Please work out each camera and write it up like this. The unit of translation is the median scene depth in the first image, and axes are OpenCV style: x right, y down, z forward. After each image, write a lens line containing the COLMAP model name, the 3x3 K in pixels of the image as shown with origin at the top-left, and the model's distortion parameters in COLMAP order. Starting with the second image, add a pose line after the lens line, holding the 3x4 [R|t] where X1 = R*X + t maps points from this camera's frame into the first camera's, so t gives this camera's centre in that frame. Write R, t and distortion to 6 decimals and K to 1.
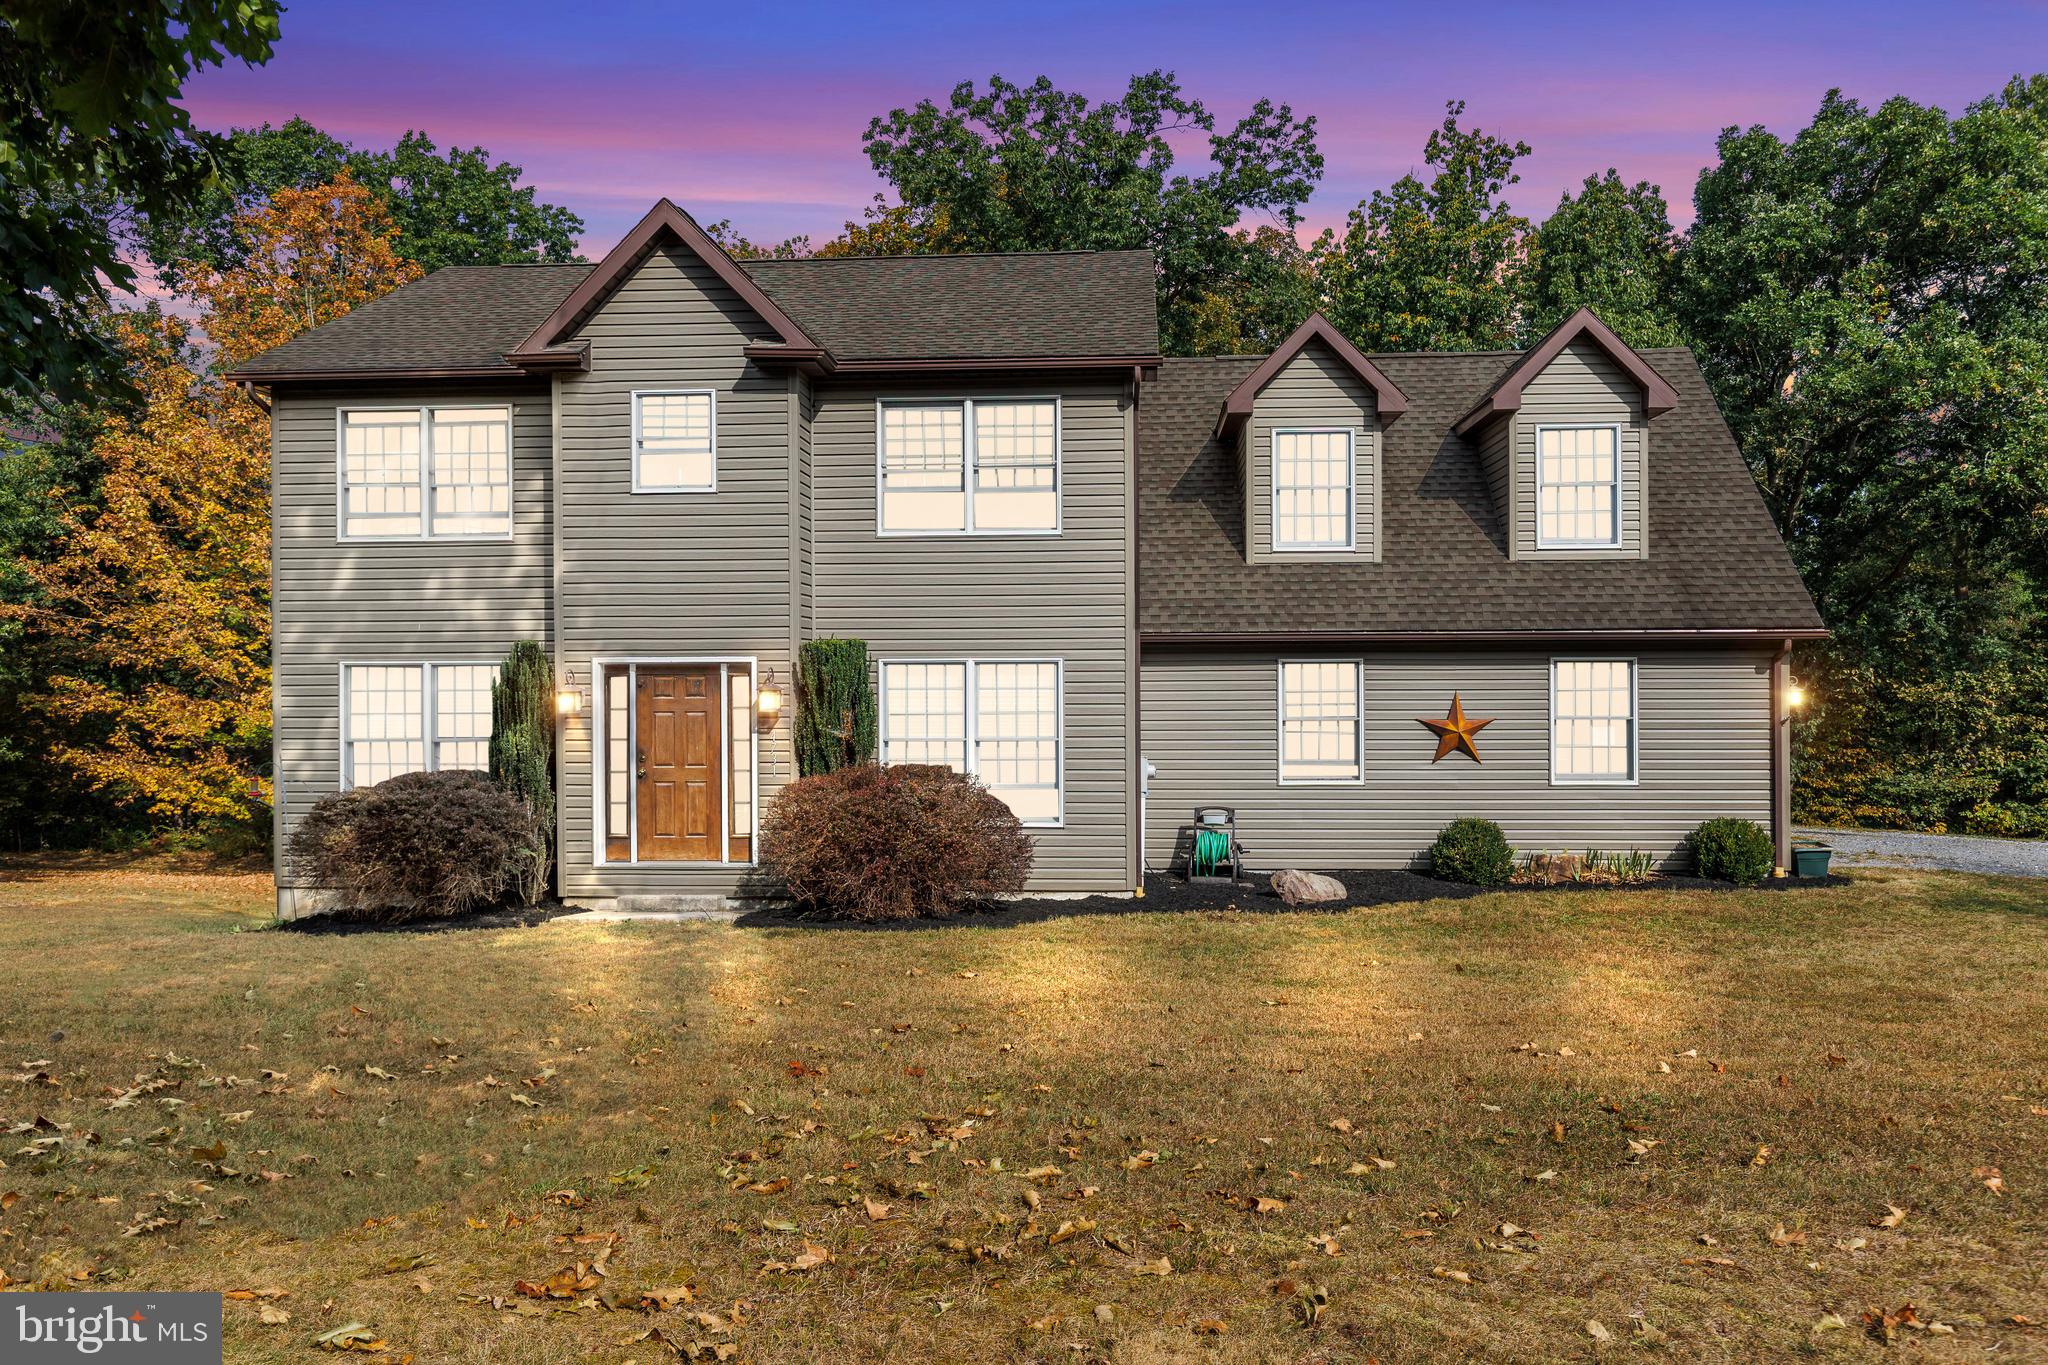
lens RADIAL K [[1487.2, 0, 1023.9], [0, 1487.2, 685.3], [0, 0, 1]] dist [-0.001044, -0.000826]
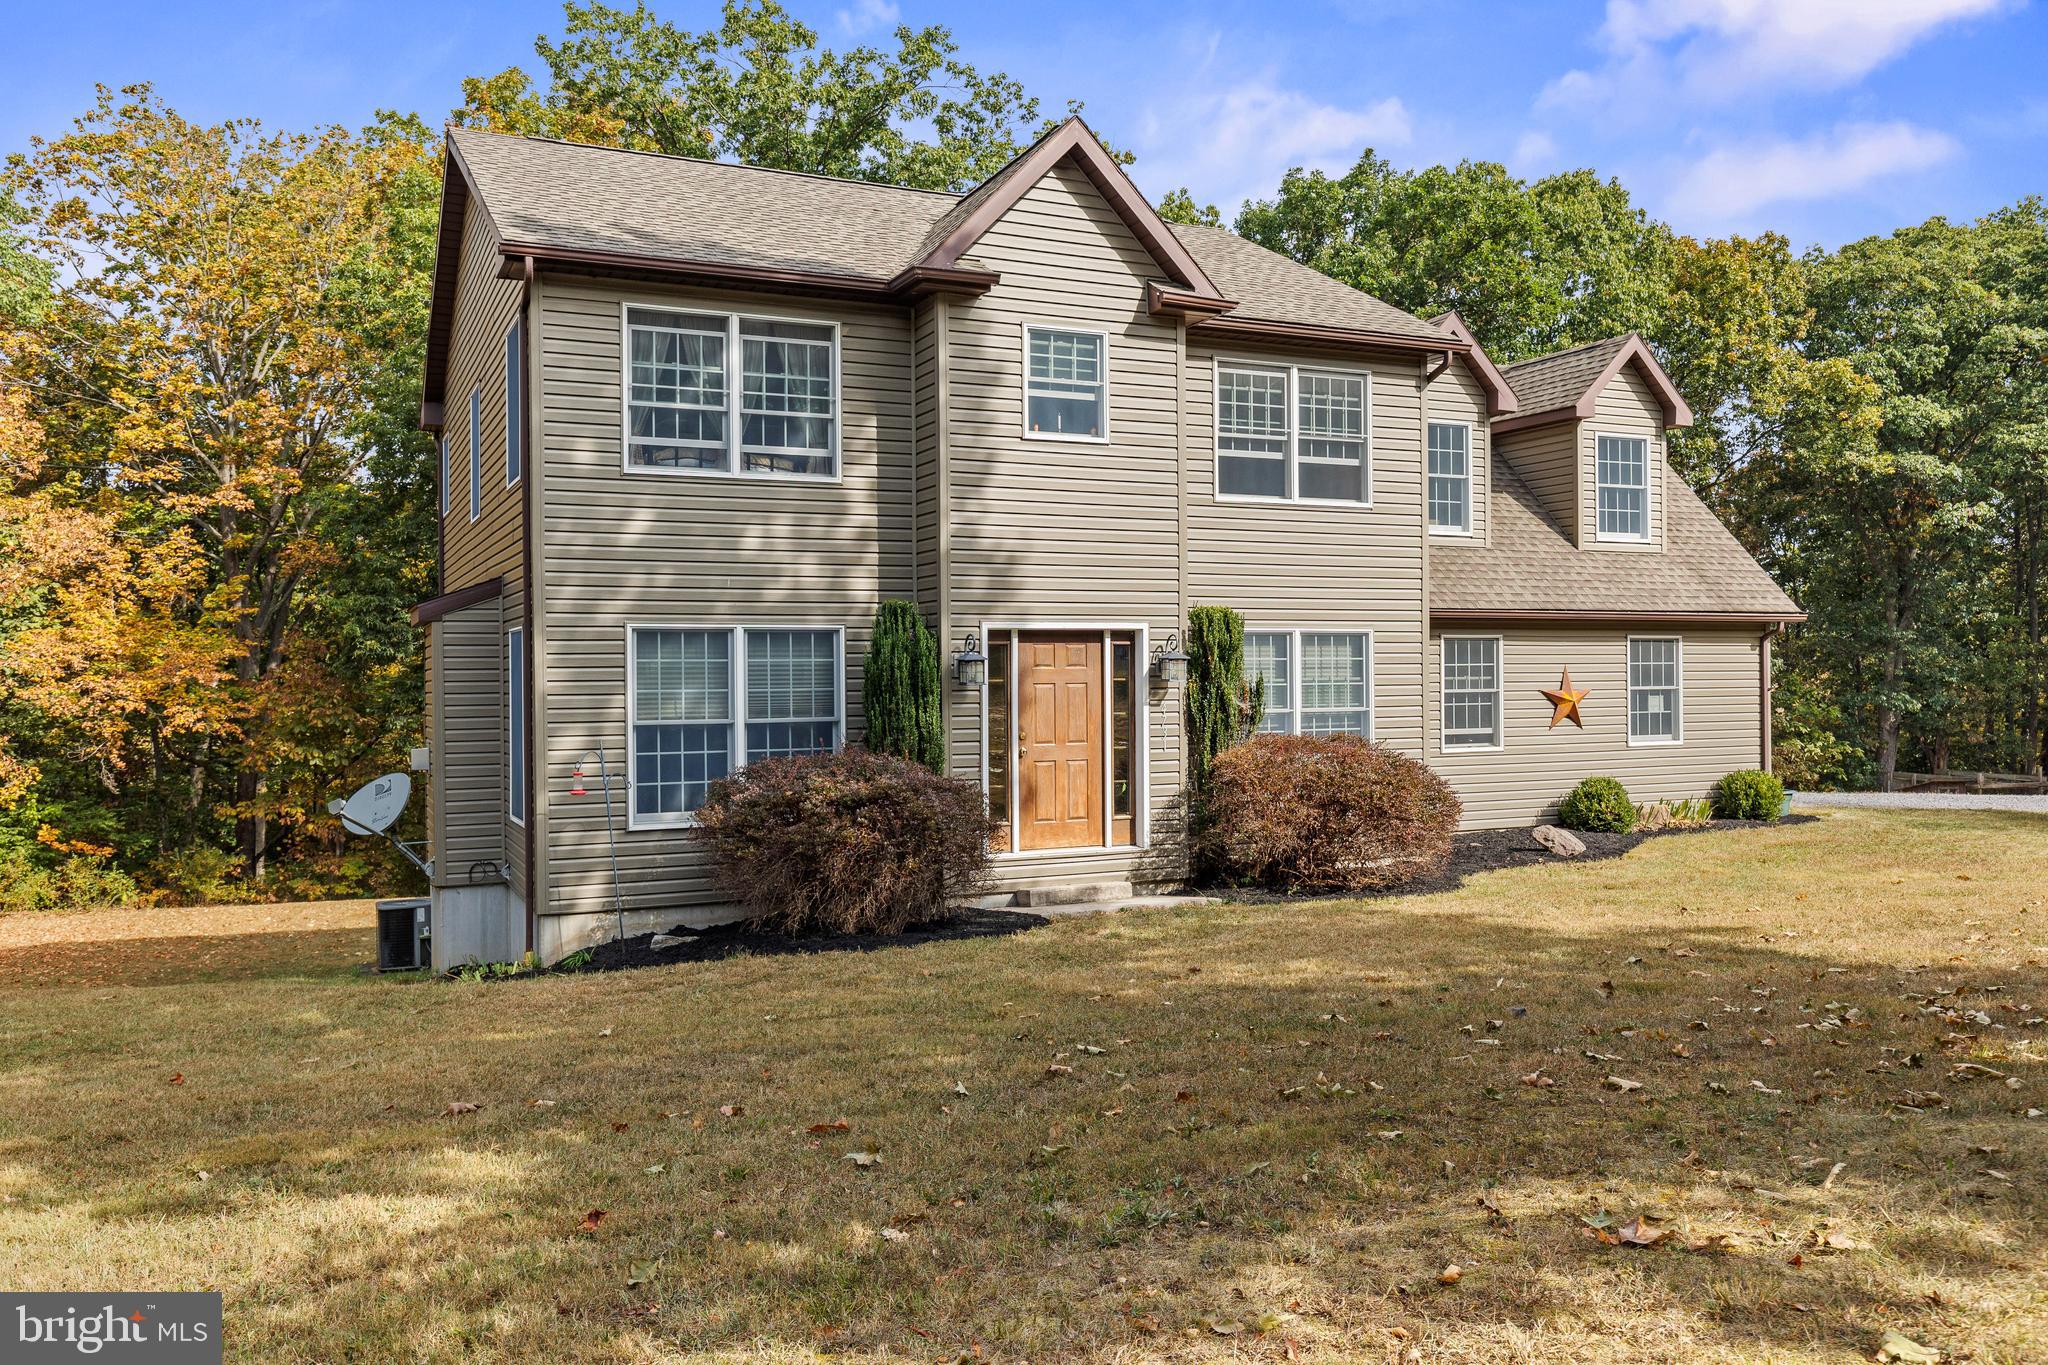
lens RADIAL K [[1586.0, 0, 1025.1], [0, 1586.0, 678.6], [0, 0, 1]] dist [-0.001361, -0.000080]
pose [[0.874774, -0.003406, 0.484520, -0.684722], [0.004577, 0.999989, -0.001234, 0.015024], [-0.484510, 0.003297, 0.874779, 0.159217]]
